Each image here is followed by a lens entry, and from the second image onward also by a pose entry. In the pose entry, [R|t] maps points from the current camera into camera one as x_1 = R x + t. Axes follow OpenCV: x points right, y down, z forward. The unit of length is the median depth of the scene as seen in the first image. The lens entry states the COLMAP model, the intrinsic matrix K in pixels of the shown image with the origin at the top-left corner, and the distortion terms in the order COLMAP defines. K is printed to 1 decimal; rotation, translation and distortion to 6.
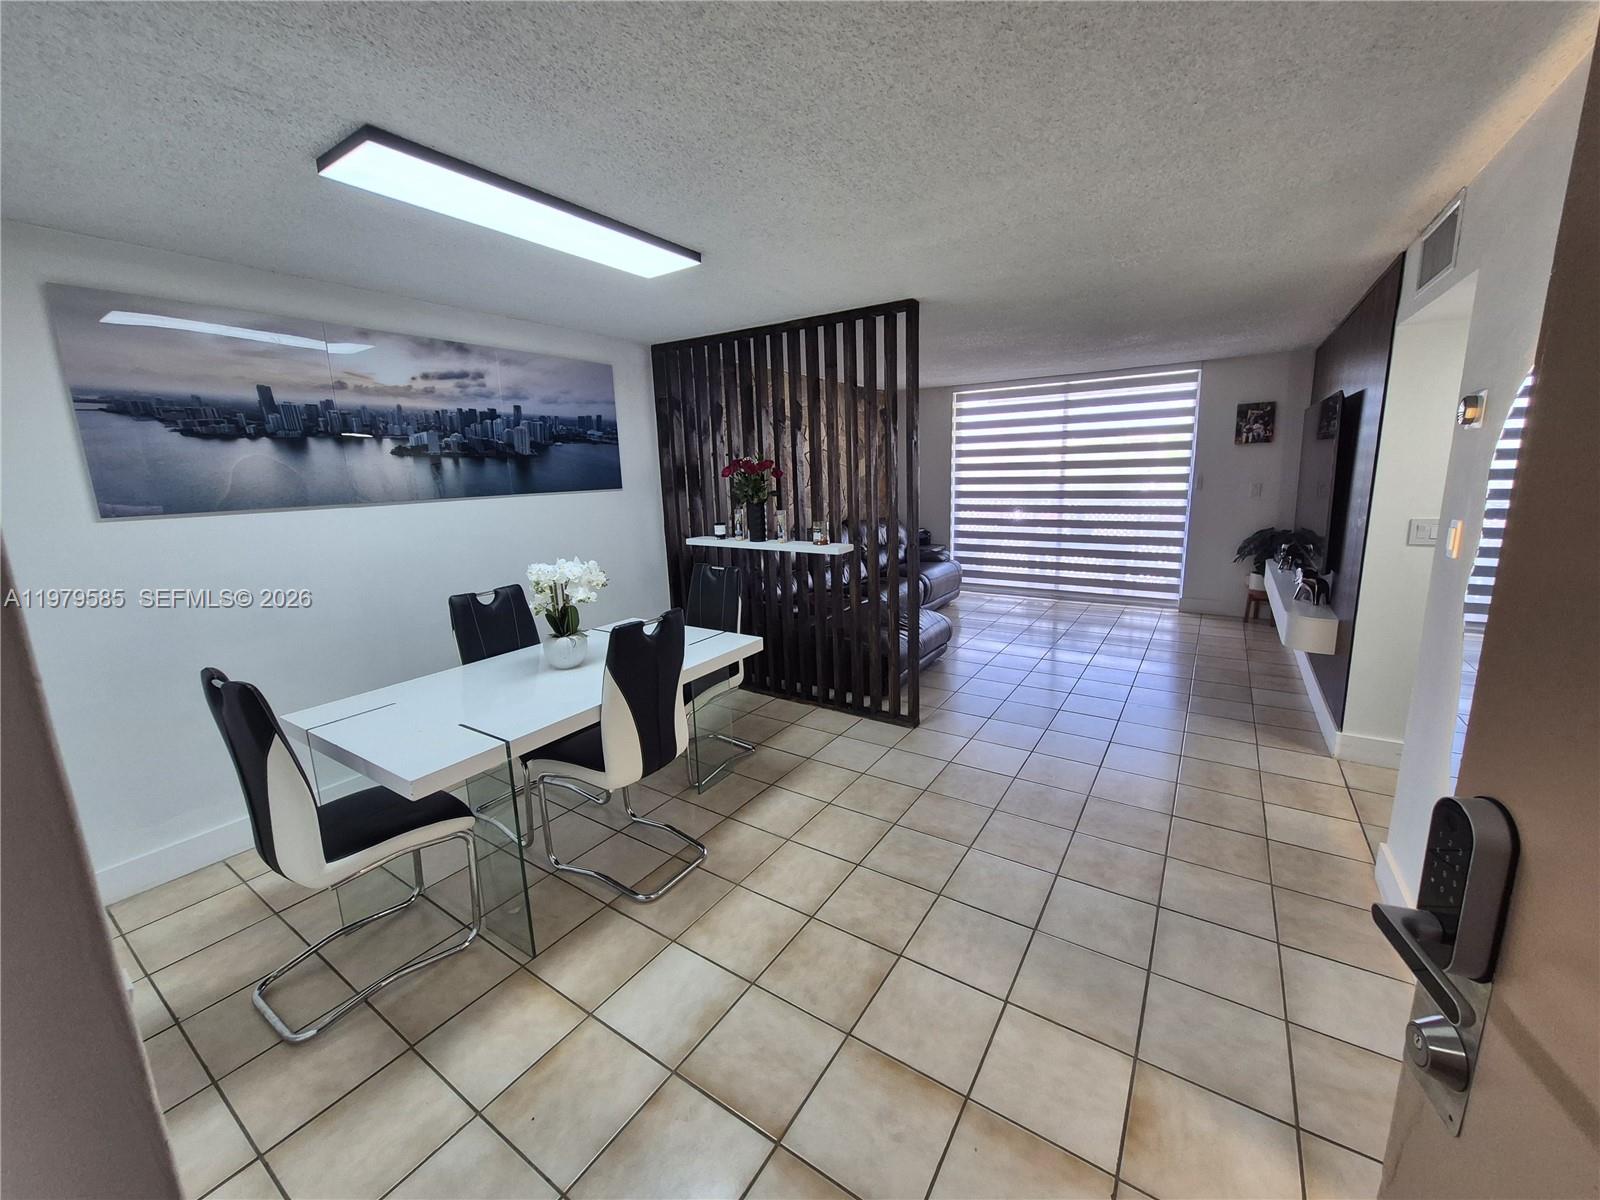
lens RADIAL K [[622.7, 0, 801.0], [0, 622.7, 585.2], [0, 0, 1]] dist [-0.000536, -0.000215]
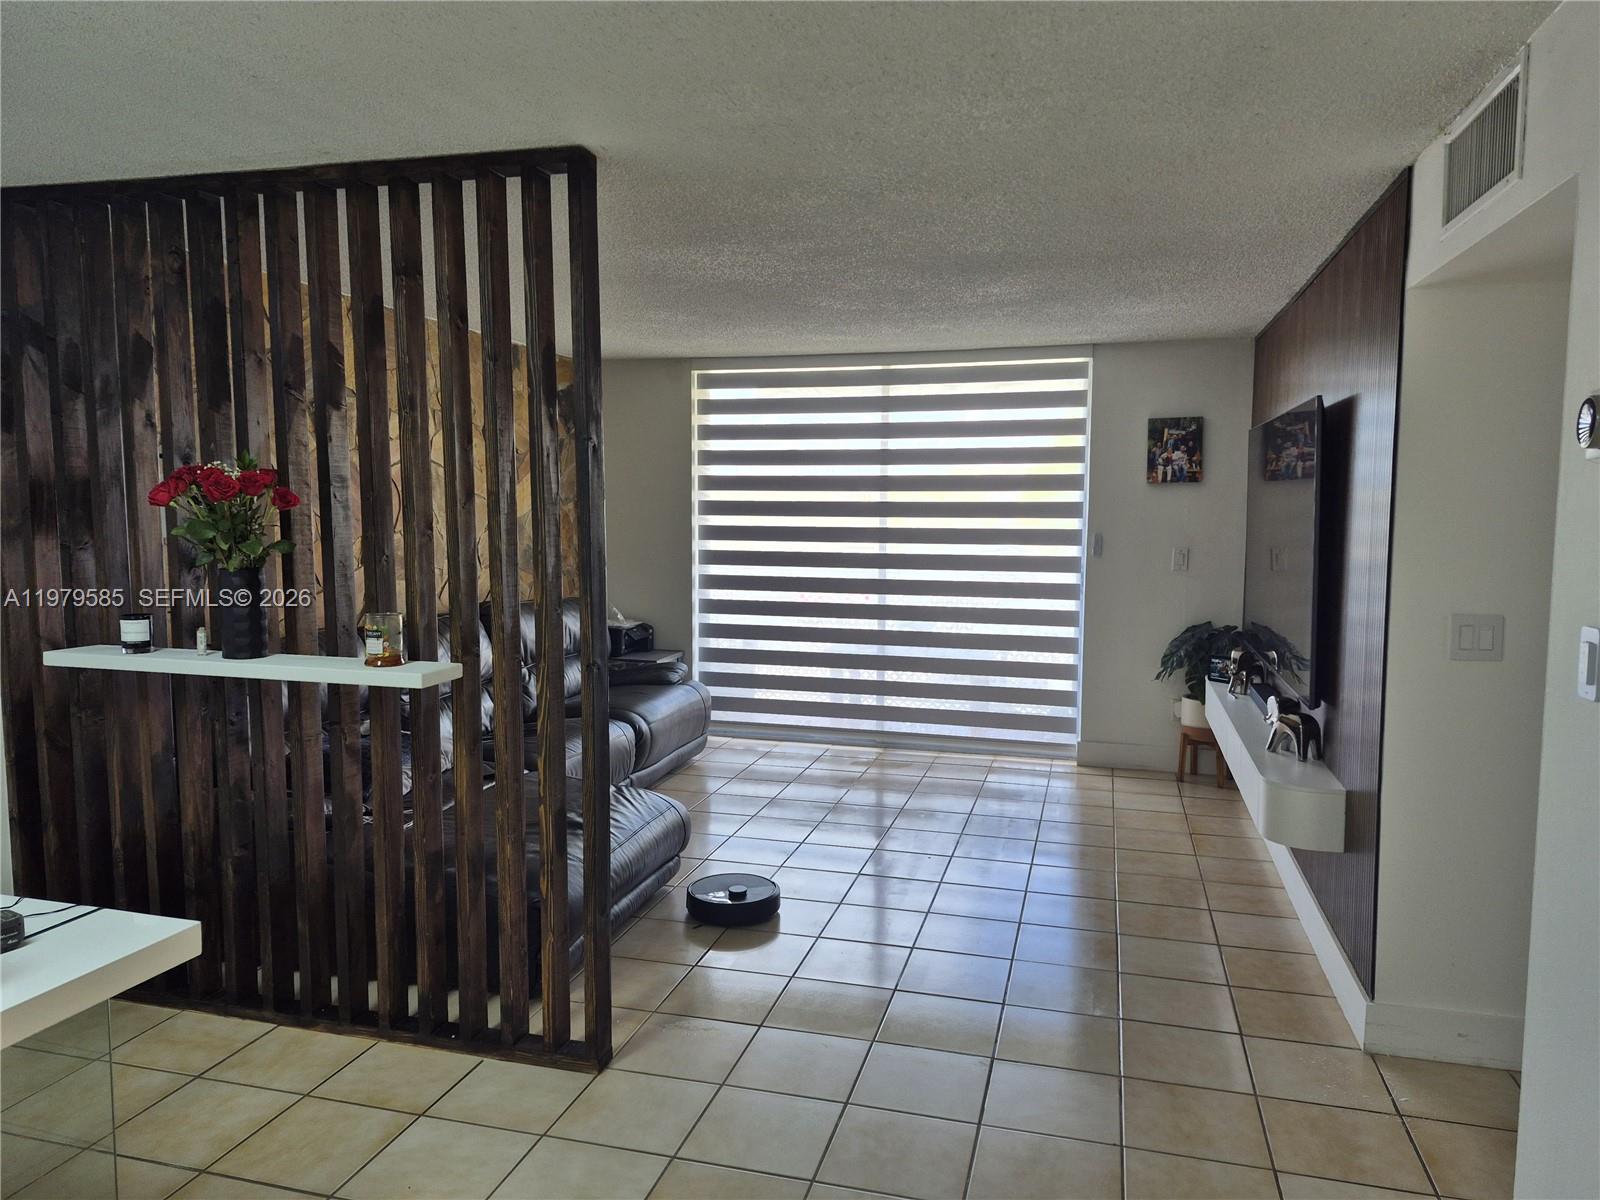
lens RADIAL K [[1109.0, 0, 793.3], [0, 1109.0, 605.3], [0, 0, 1]] dist [0.020570, -0.001207]
pose [[0.951188, 0.006054, 0.308551, 0.063812], [0.024257, 0.995248, -0.094306, -0.025568], [-0.307656, 0.097187, 0.946521, 0.159243]]
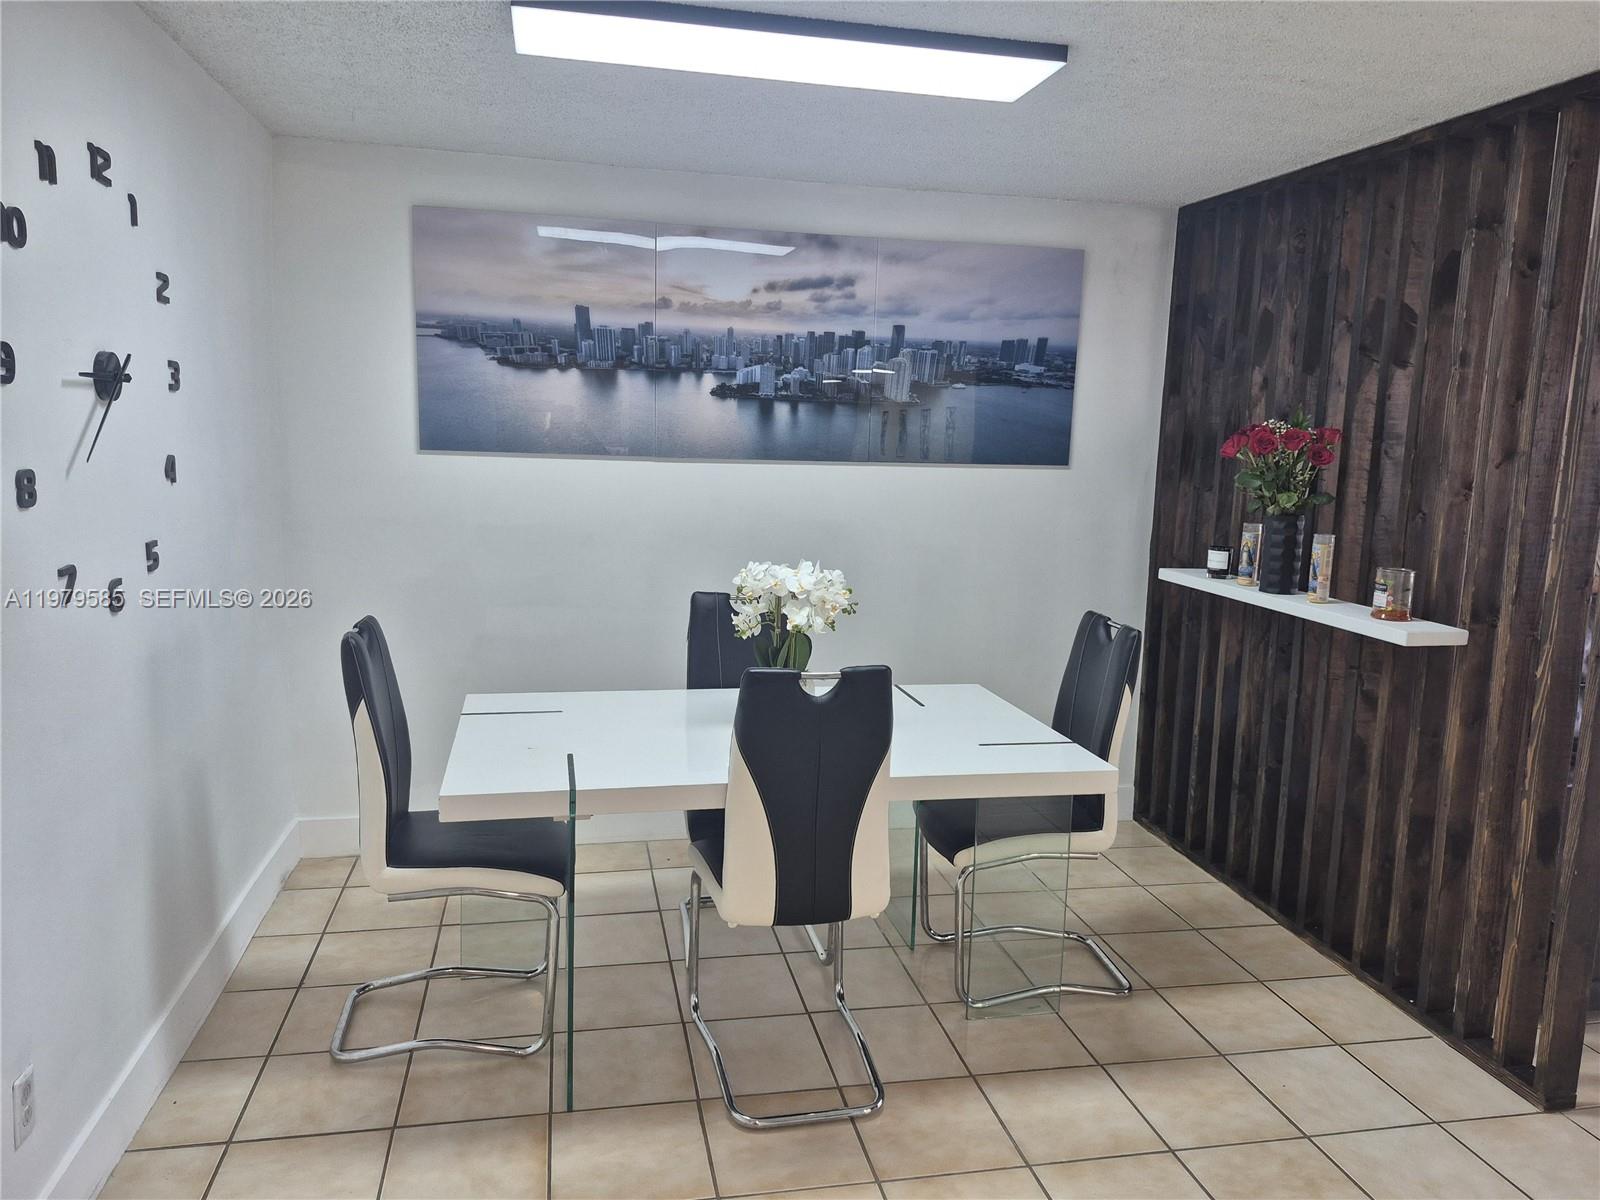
lens RADIAL K [[1101.2, 0, 792.5], [0, 1101.2, 596.1], [0, 0, 1]] dist [0.126508, -0.179200]
pose [[0.704528, 0.156368, -0.692236, 0.282802], [-0.181401, 0.982699, 0.037359, -0.032714], [0.686101, 0.099252, 0.720704, 0.111505]]
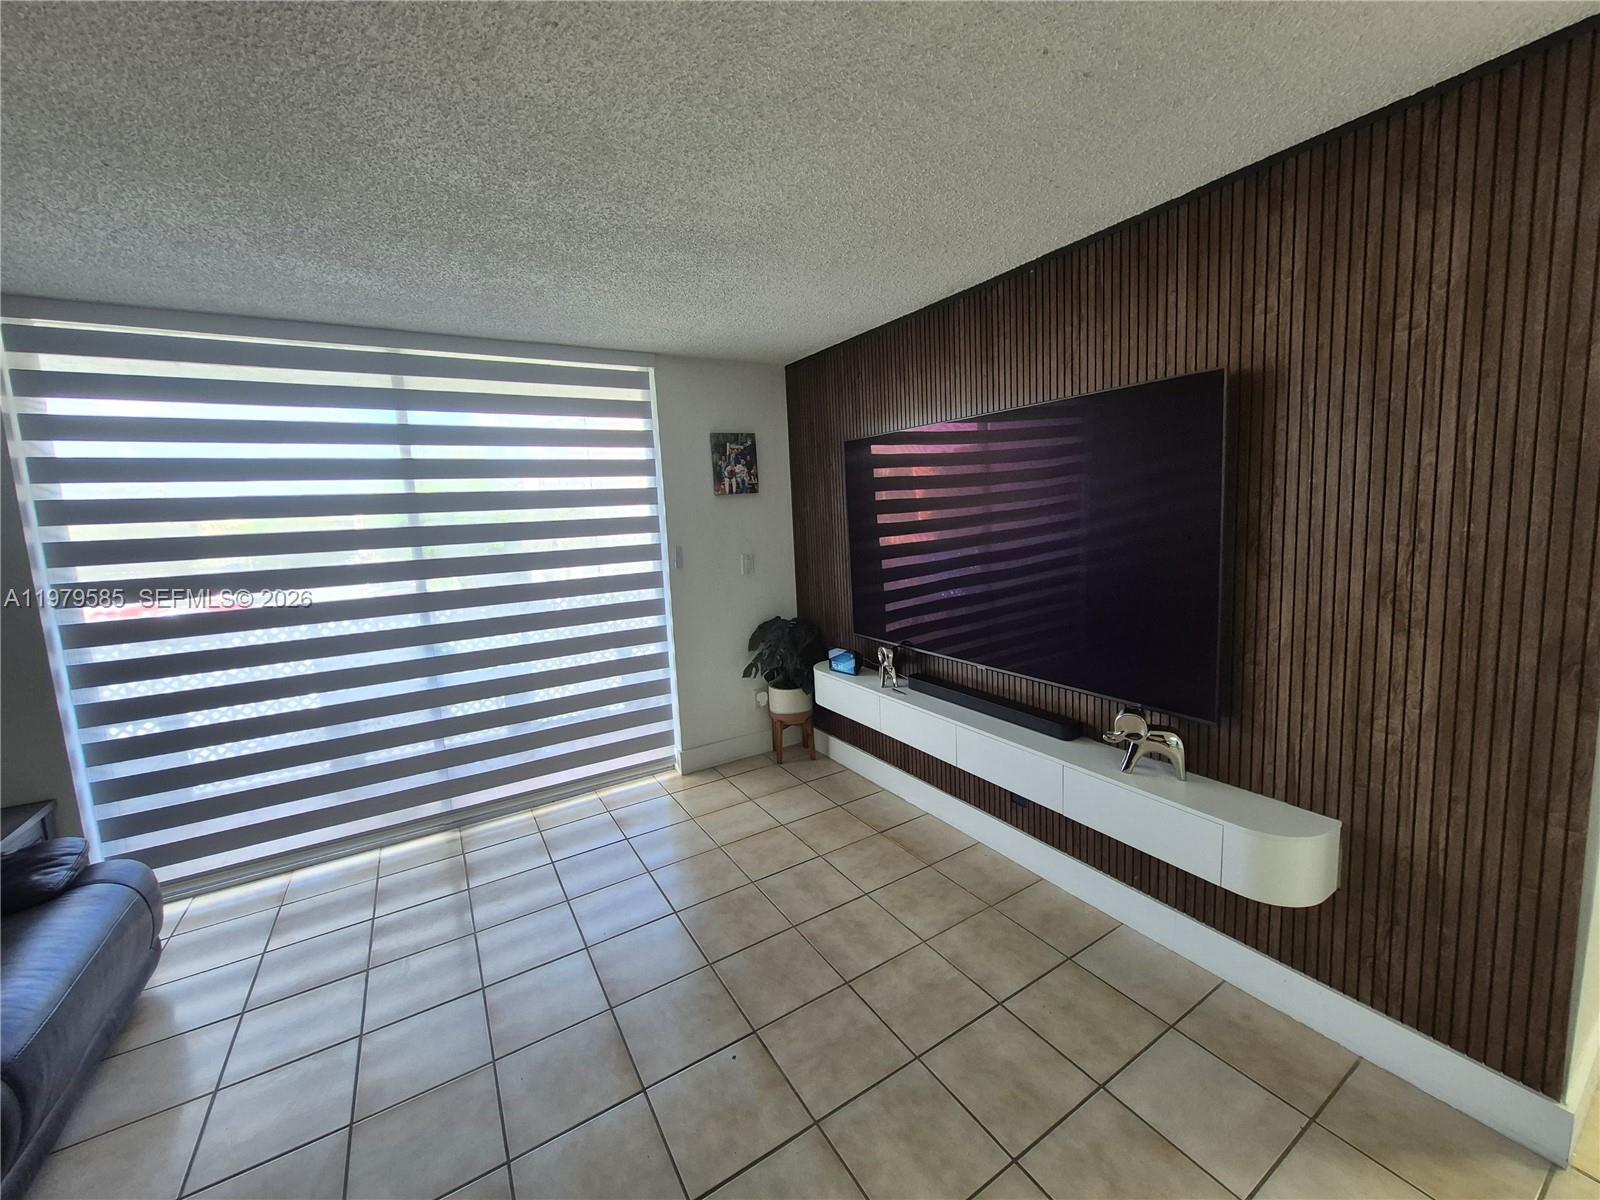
lens RADIAL K [[634.3, 0, 805.6], [0, 634.3, 582.1], [0, 0, 1]] dist [0.007081, -0.000166]
pose [[0.420486, -0.094929, 0.902319, 0.232933], [0.200928, 0.979561, 0.009422, -0.205812], [-0.884771, 0.177339, 0.430966, 1.059294]]
